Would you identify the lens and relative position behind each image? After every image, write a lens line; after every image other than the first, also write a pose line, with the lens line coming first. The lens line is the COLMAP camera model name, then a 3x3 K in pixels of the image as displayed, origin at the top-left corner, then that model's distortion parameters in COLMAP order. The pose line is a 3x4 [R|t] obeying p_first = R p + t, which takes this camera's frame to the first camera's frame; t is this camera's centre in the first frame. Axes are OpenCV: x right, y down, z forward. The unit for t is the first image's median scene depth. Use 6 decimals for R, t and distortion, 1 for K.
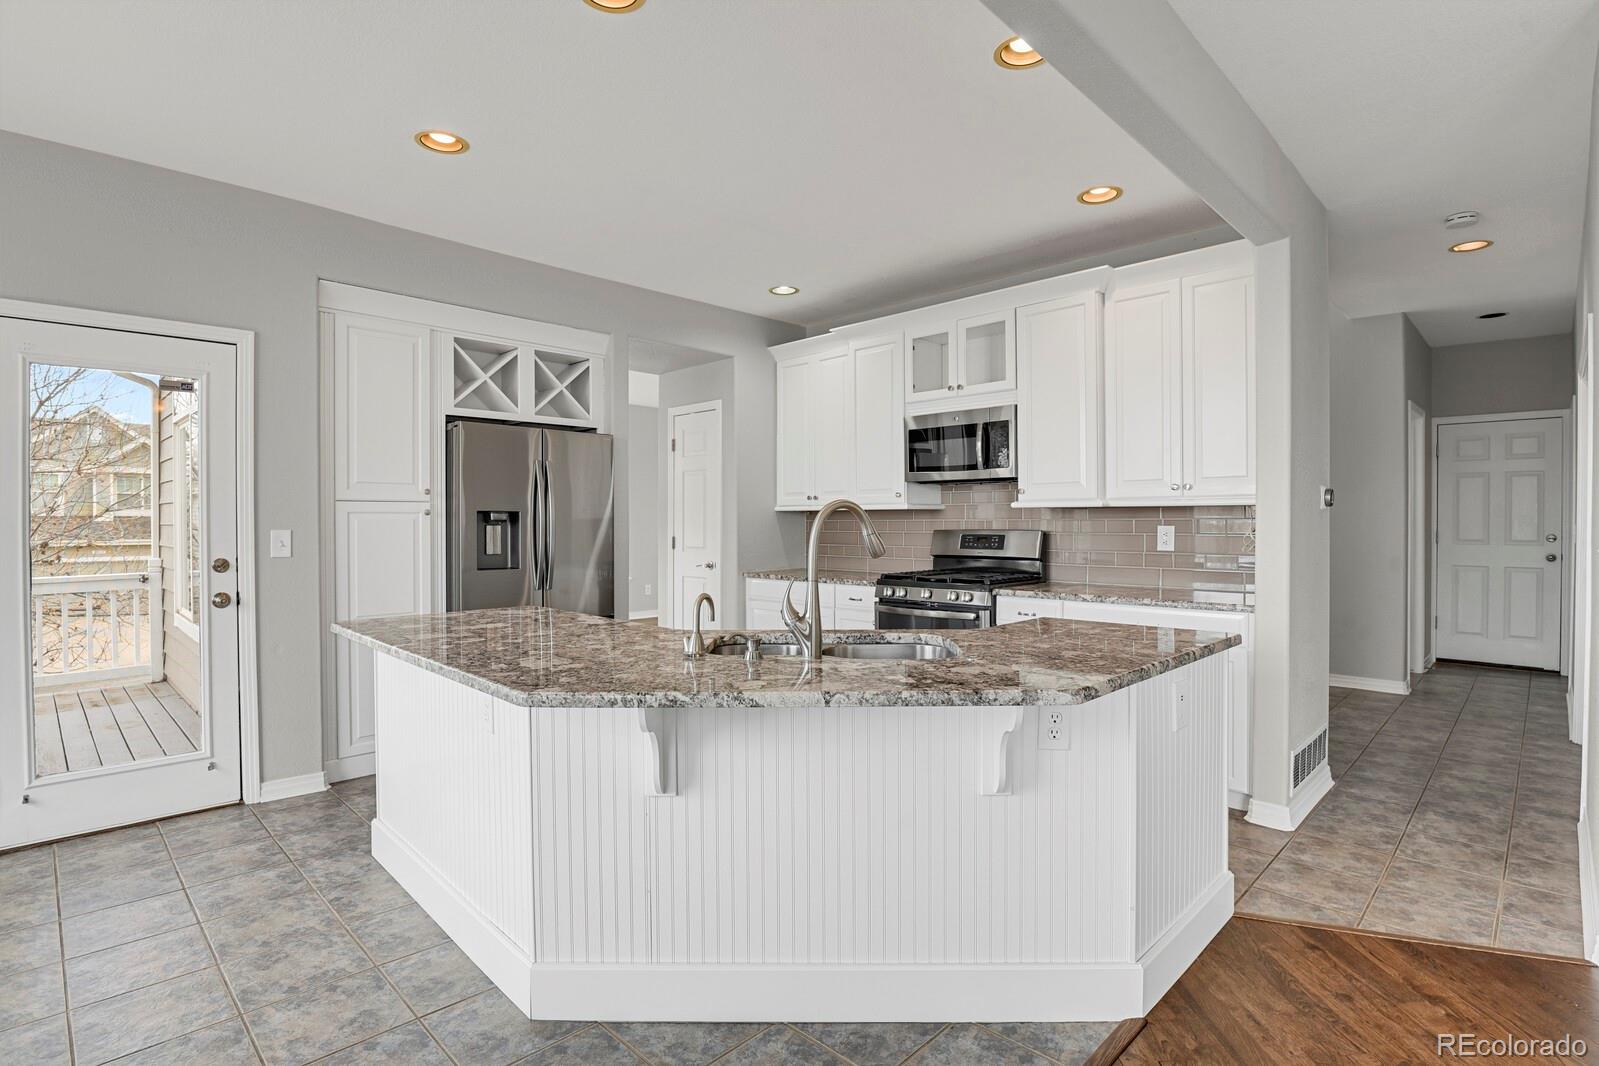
lens RADIAL K [[779.6, 0, 808.4], [0, 779.6, 528.0], [0, 0, 1]] dist [-0.026352, -0.002337]
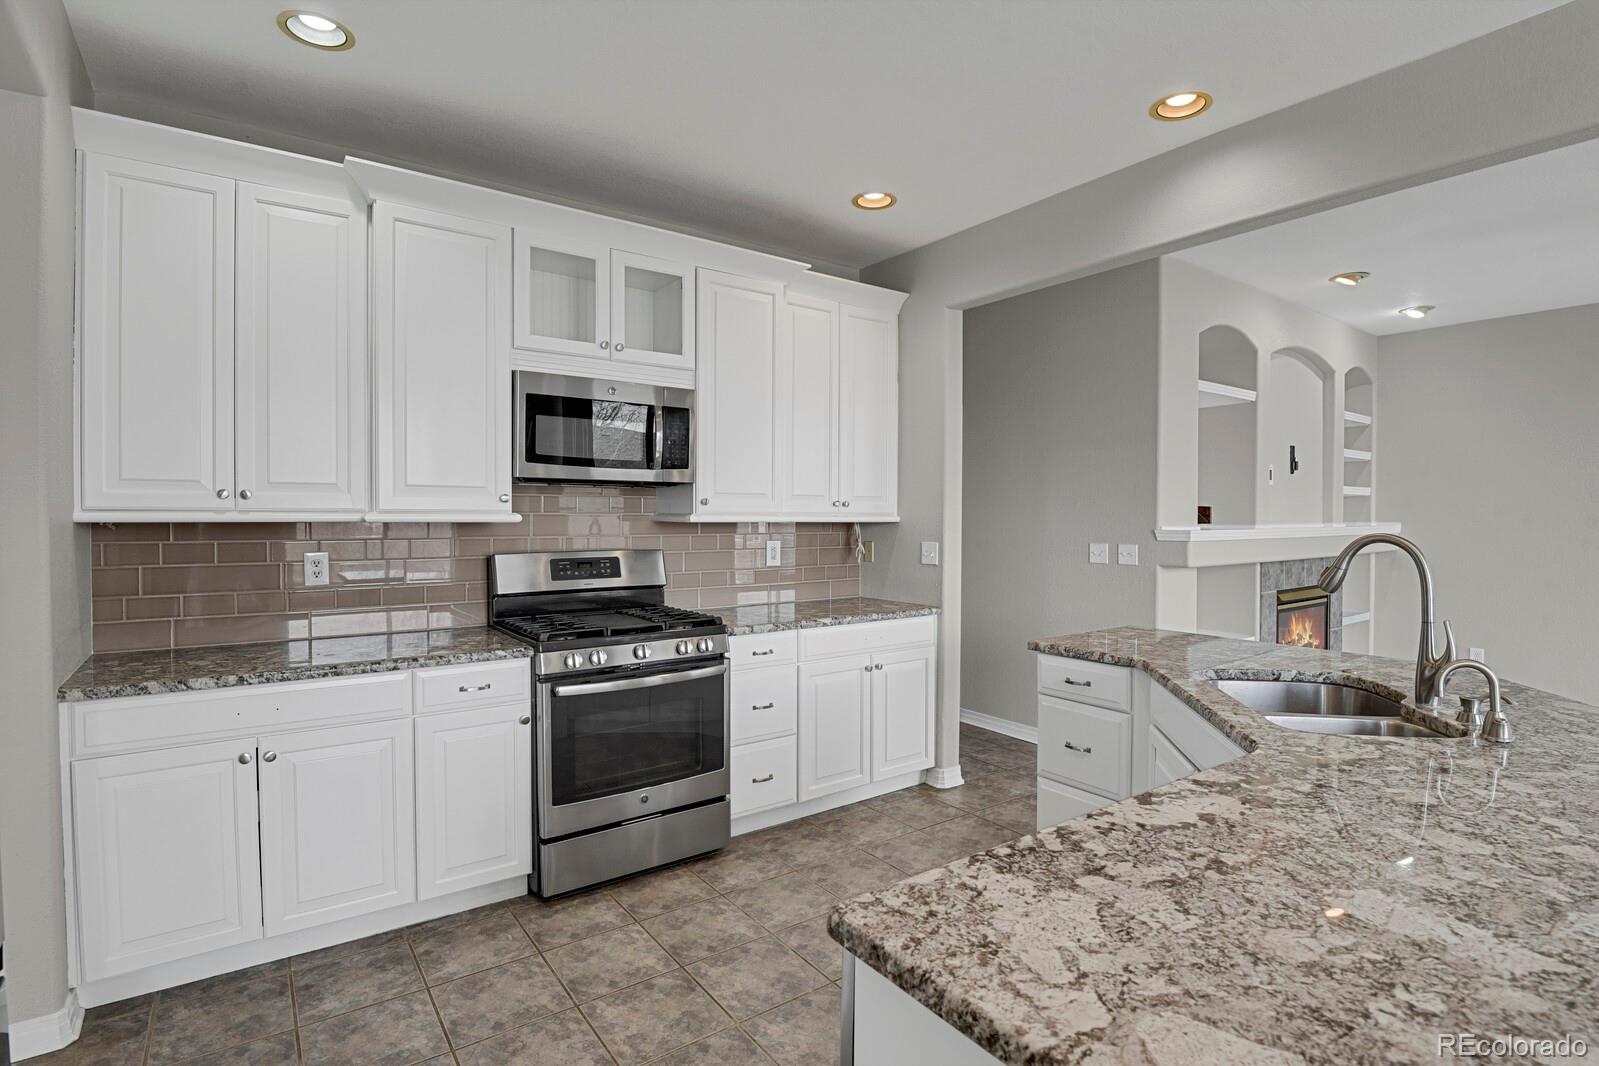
lens RADIAL K [[779.6, 0, 808.4], [0, 779.6, 528.0], [0, 0, 1]] dist [-0.026352, -0.002337]
pose [[0.166544, -0.012787, 0.985951, -0.480903], [0.005613, 0.999912, 0.012020, -0.028736], [-0.986018, 0.003532, 0.166601, 0.748153]]
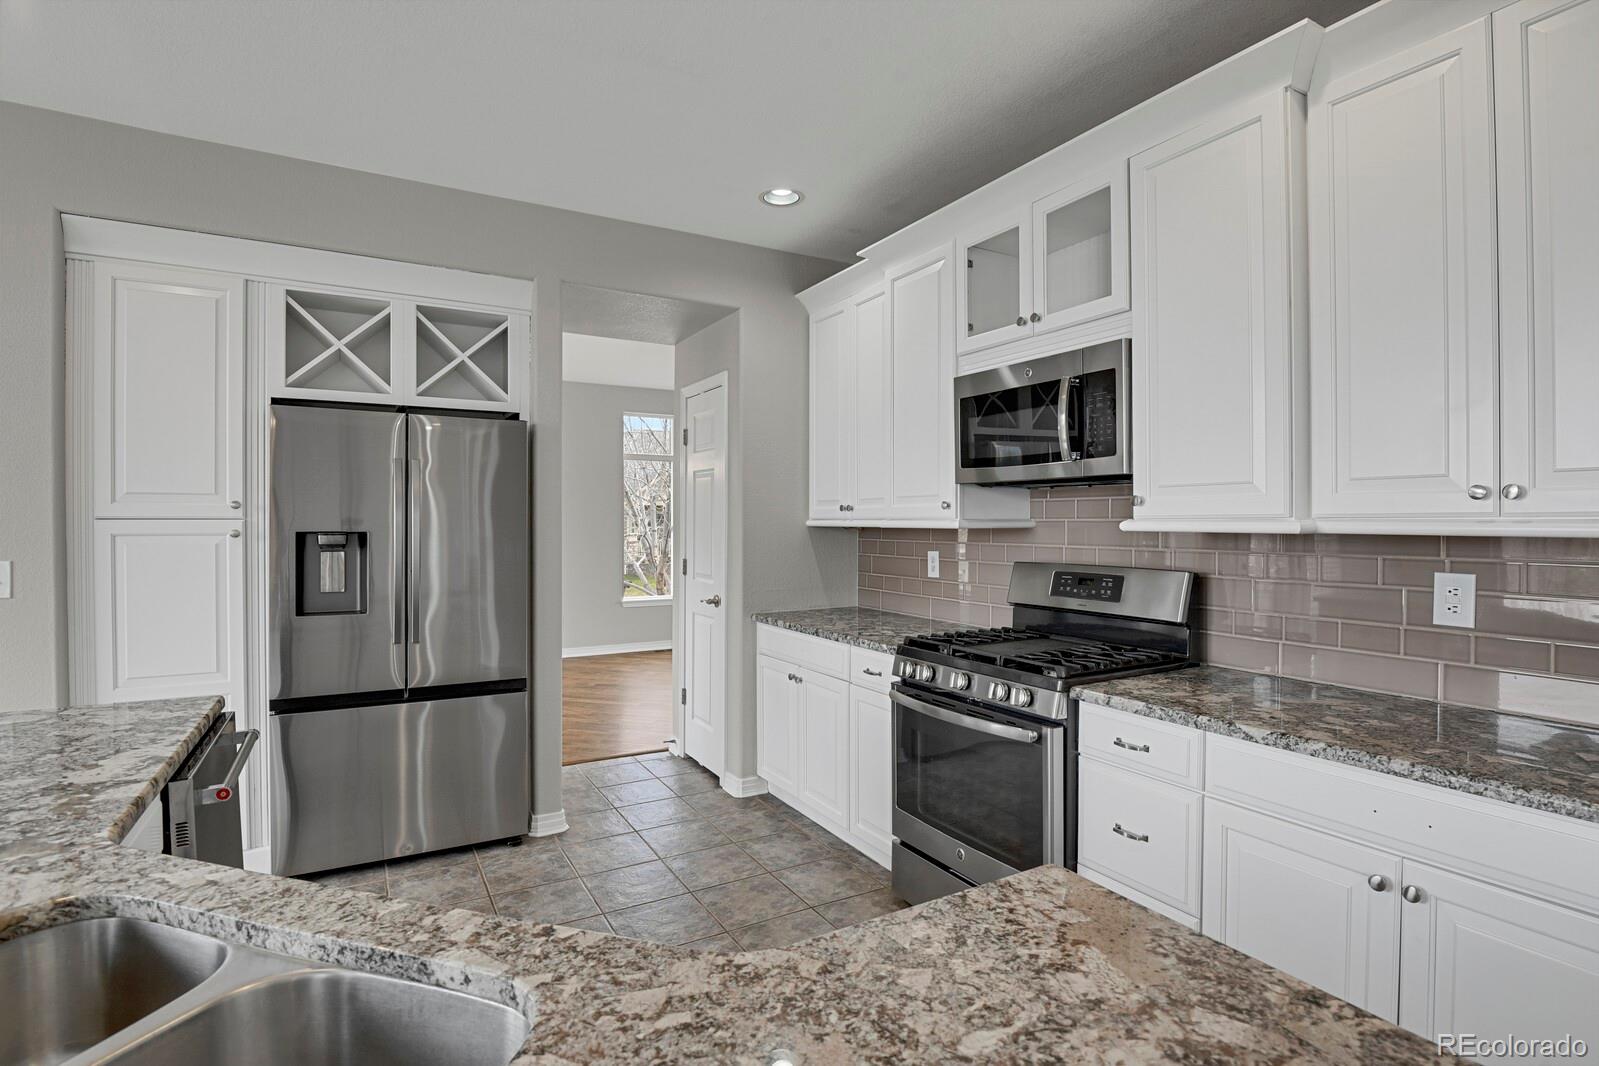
lens RADIAL K [[779.6, 0, 808.4], [0, 779.6, 528.0], [0, 0, 1]] dist [-0.026352, -0.002337]
pose [[0.964274, 0.005516, -0.264851, 0.193102], [-0.005834, 0.999983, -0.000414, -0.026483], [0.264844, 0.001944, 0.964289, 0.421879]]
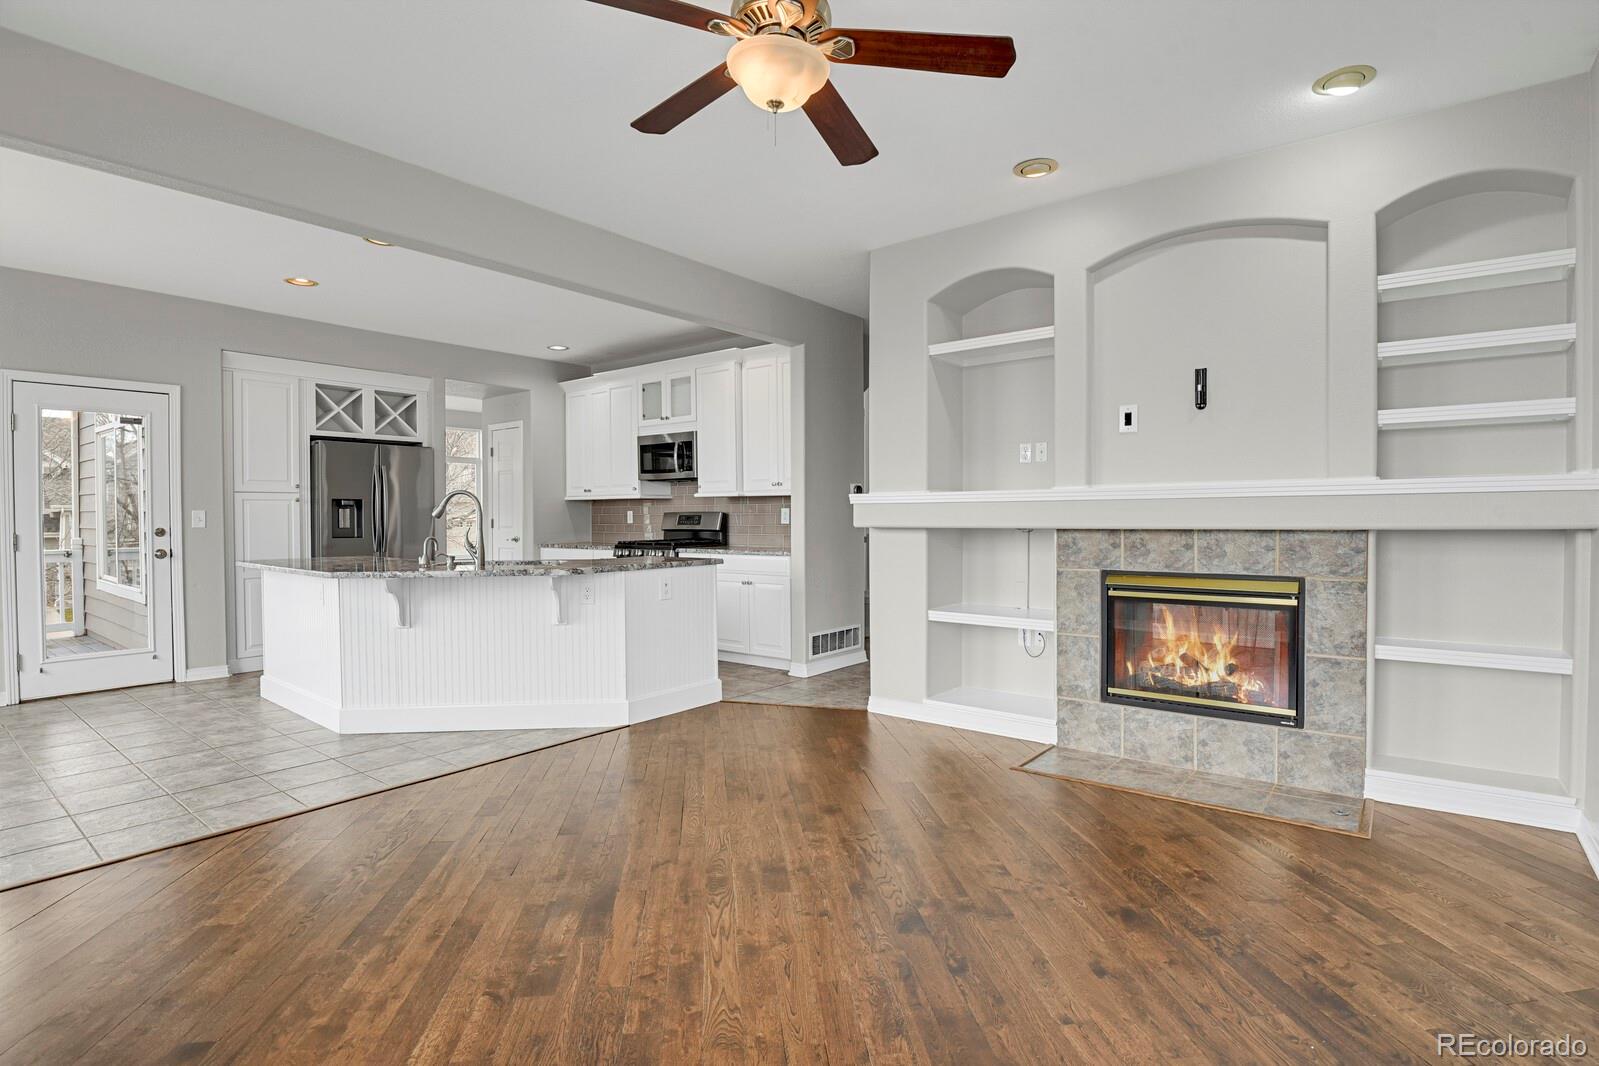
lens RADIAL K [[779.6, 0, 808.4], [0, 779.6, 528.0], [0, 0, 1]] dist [-0.026352, -0.002337]
pose [[0.993835, -0.003584, 0.110815, 0.311531], [0.002702, 0.999963, 0.008111, 0.023413], [-0.110840, -0.007761, 0.993808, -0.567618]]
